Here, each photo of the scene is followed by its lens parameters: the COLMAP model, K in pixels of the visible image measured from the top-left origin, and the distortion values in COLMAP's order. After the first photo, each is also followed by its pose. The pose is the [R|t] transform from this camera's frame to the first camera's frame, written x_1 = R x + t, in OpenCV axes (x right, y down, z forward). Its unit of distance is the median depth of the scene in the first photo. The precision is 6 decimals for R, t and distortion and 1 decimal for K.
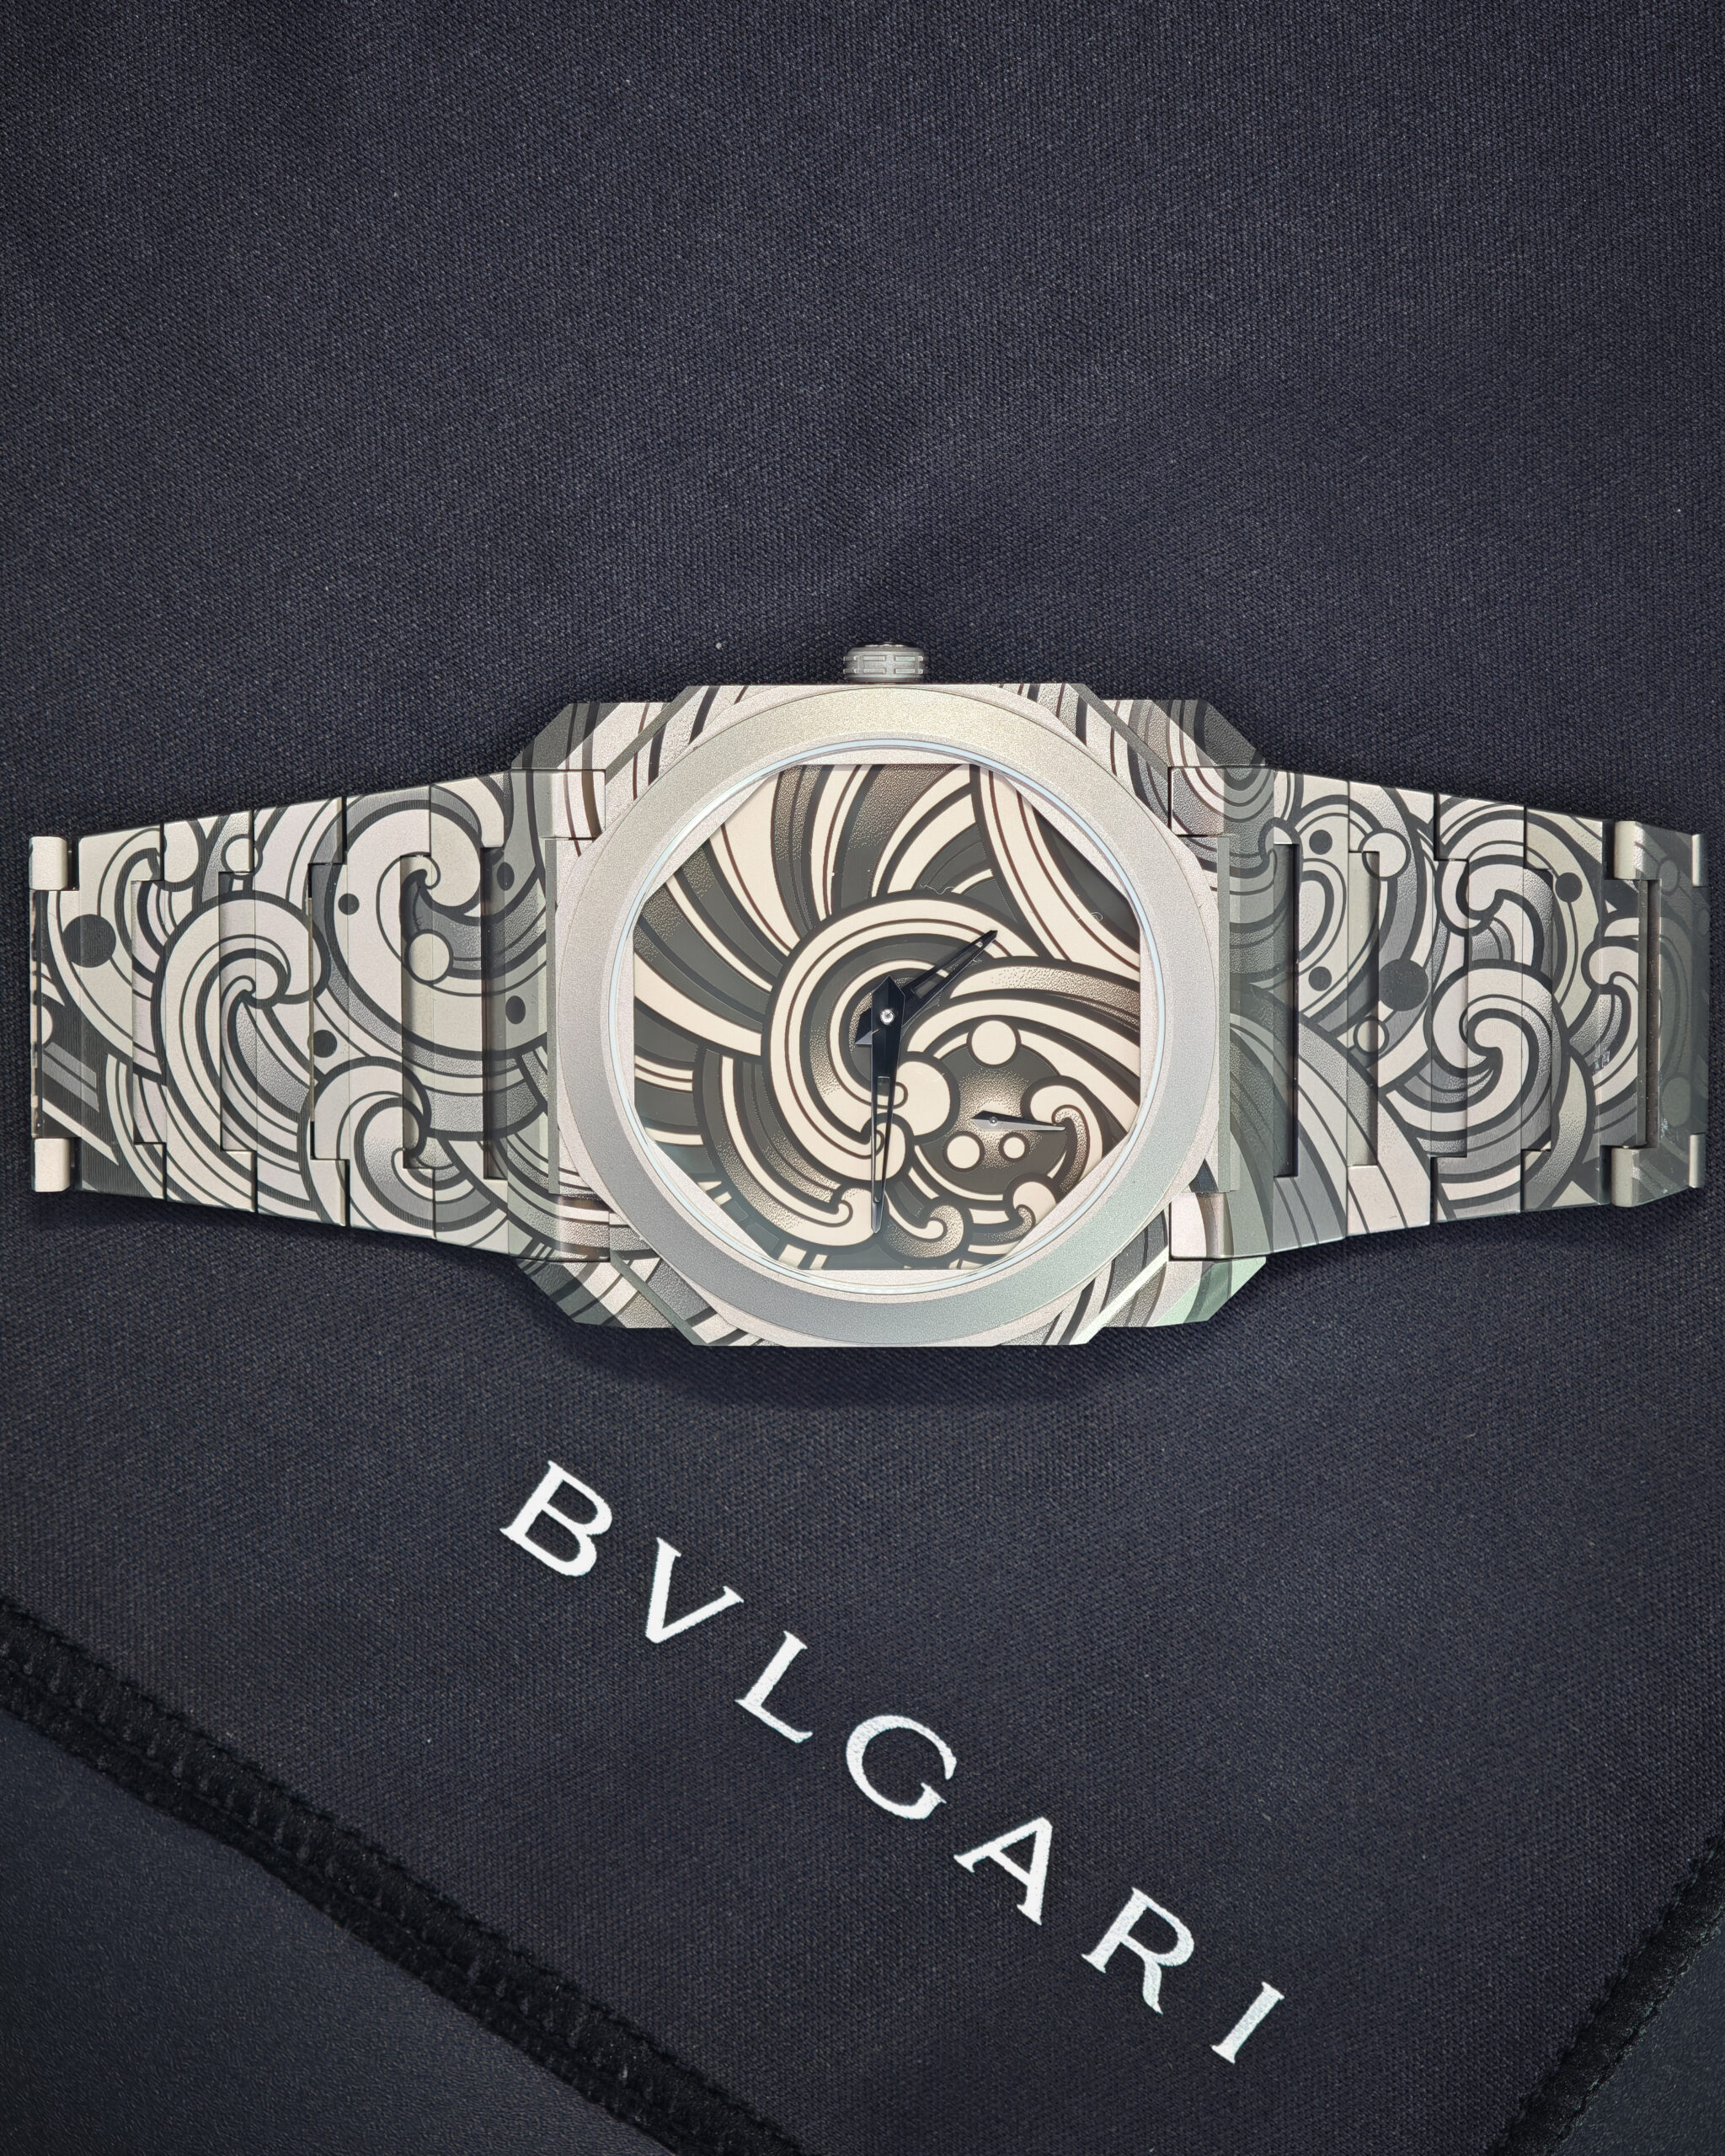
lens RADIAL K [[7588.8, 0, 859.7], [0, 7588.8, 1073.2], [0, 0, 1]] dist [-0.396853, 0.000000]
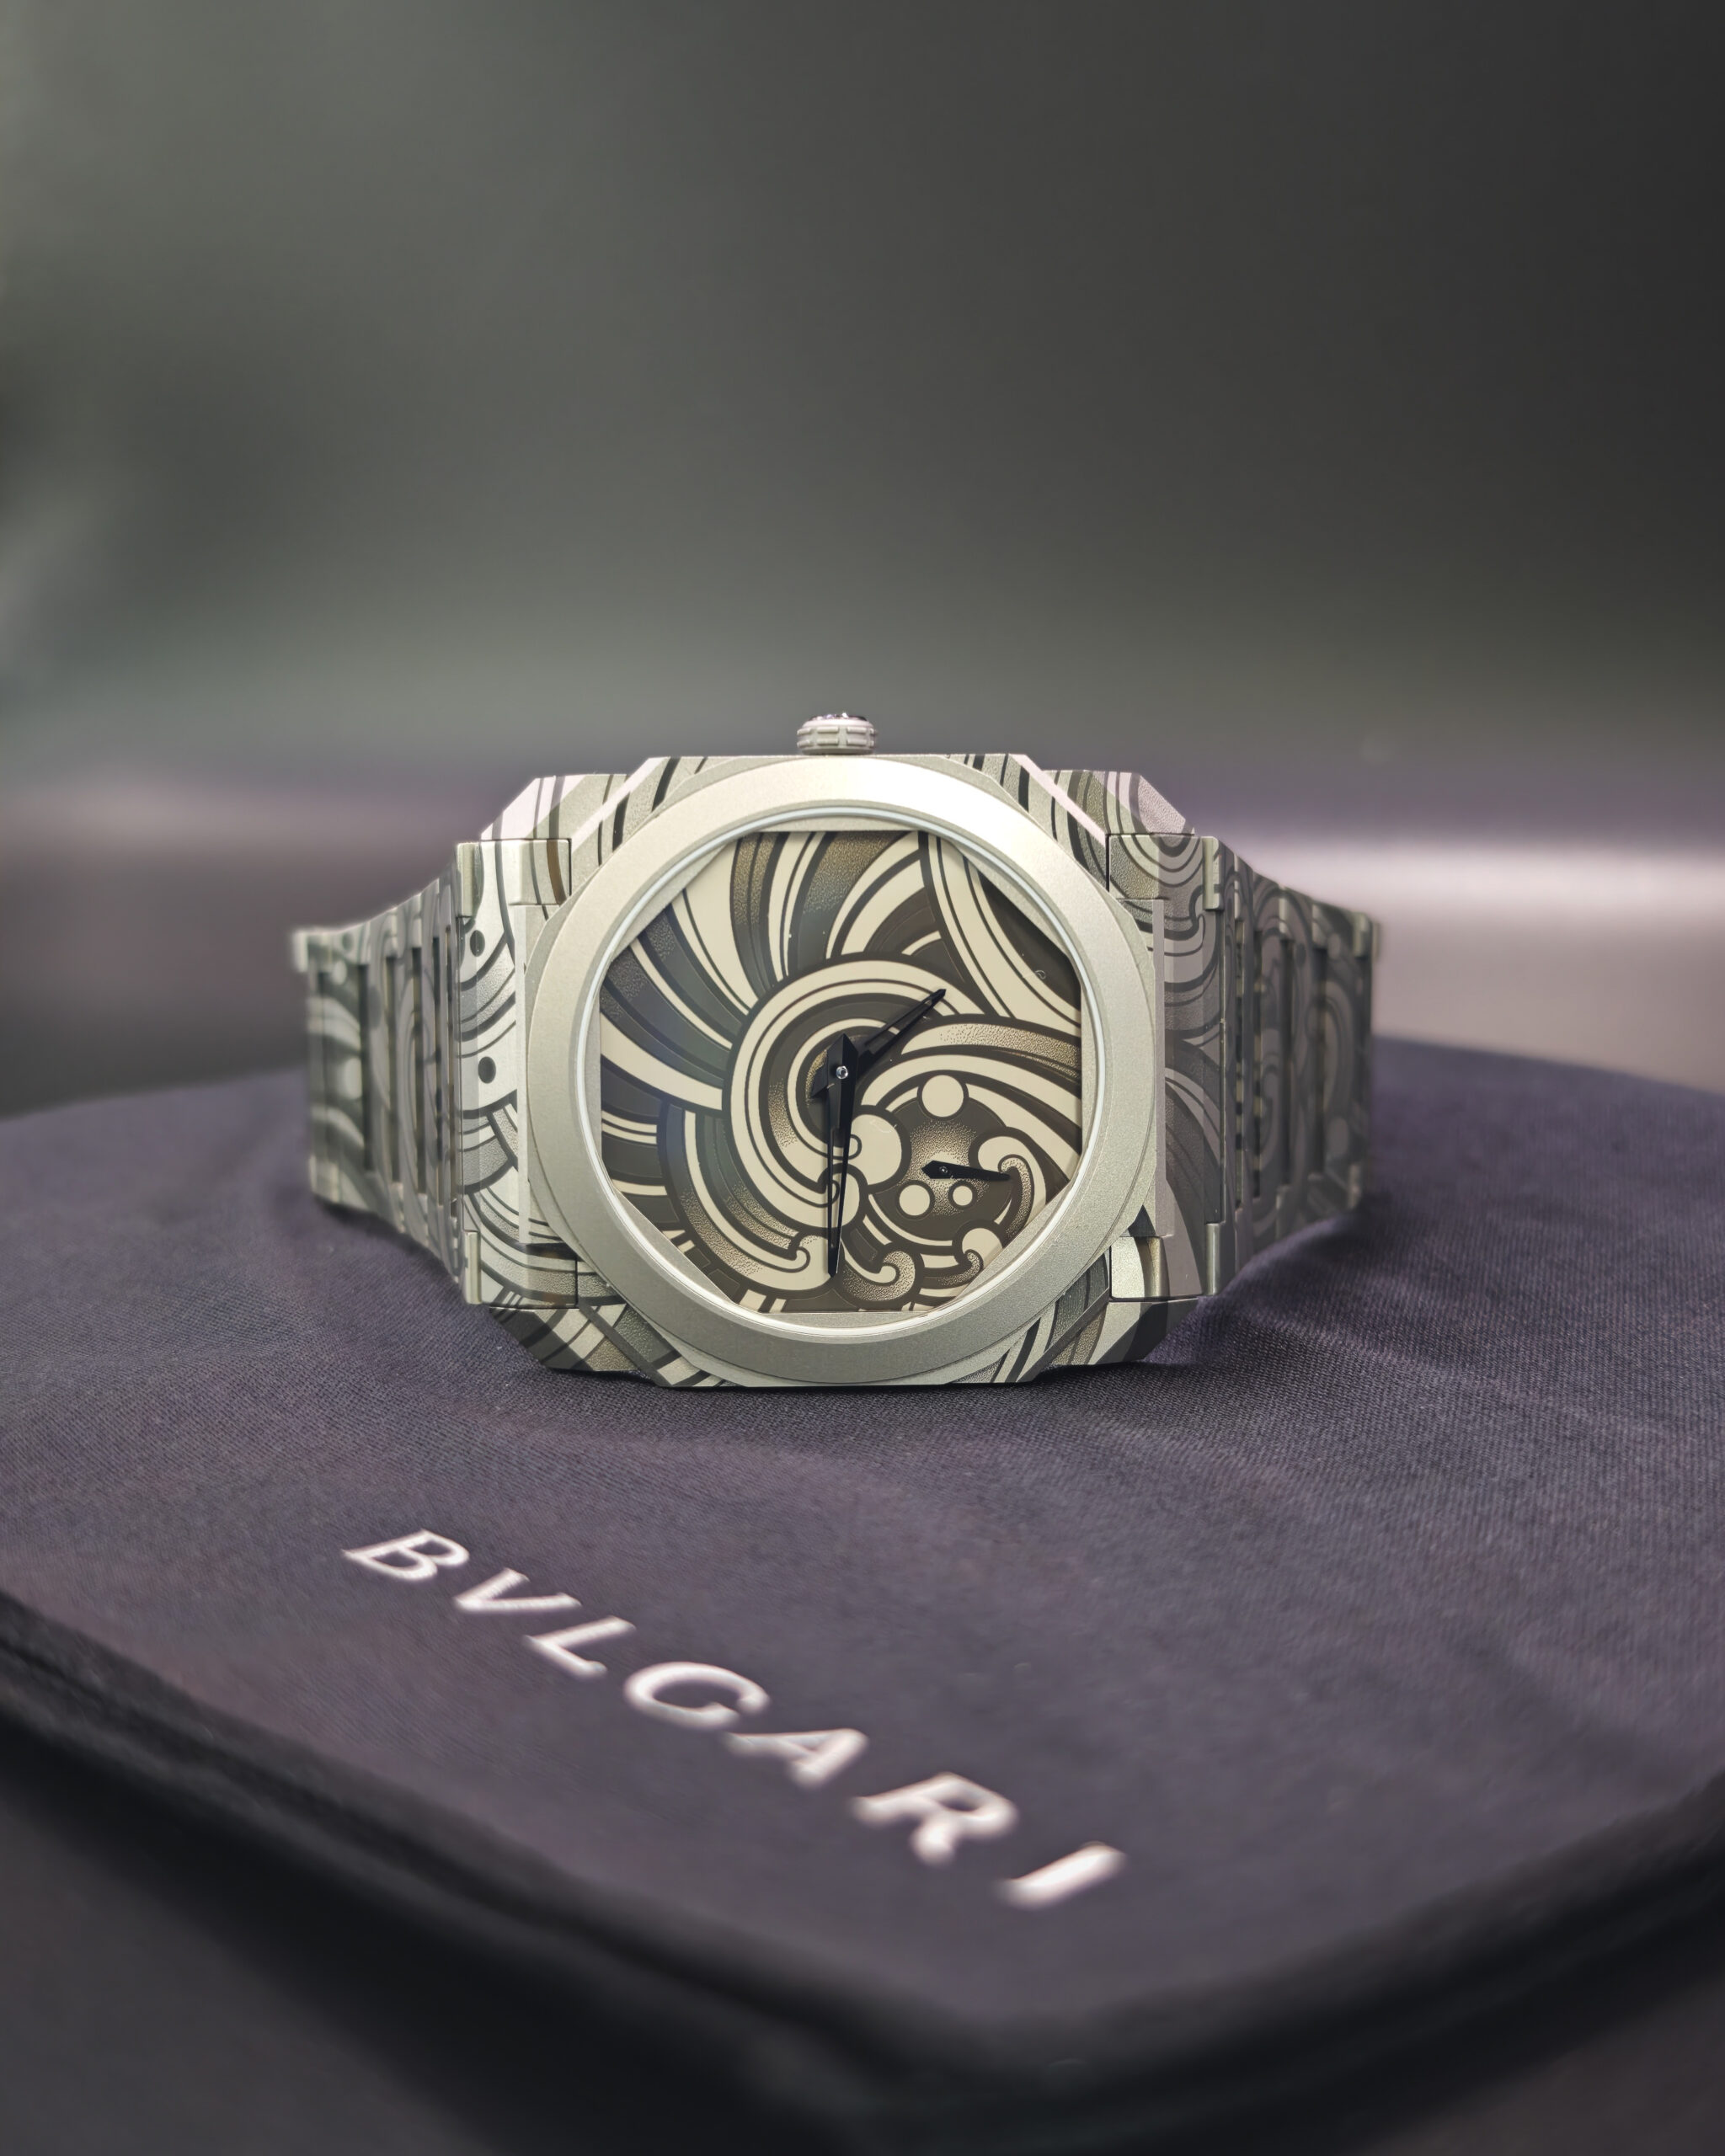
lens RADIAL K [[4100.5, 0, 952.6], [0, 4100.5, 1115.2], [0, 0, 1]] dist [0.285954, 0.000000]
pose [[0.998516, -0.006751, 0.054036, -0.011819], [0.007913, 0.999741, -0.021324, 0.010737], [-0.053878, 0.021720, 0.998311, 0.429998]]
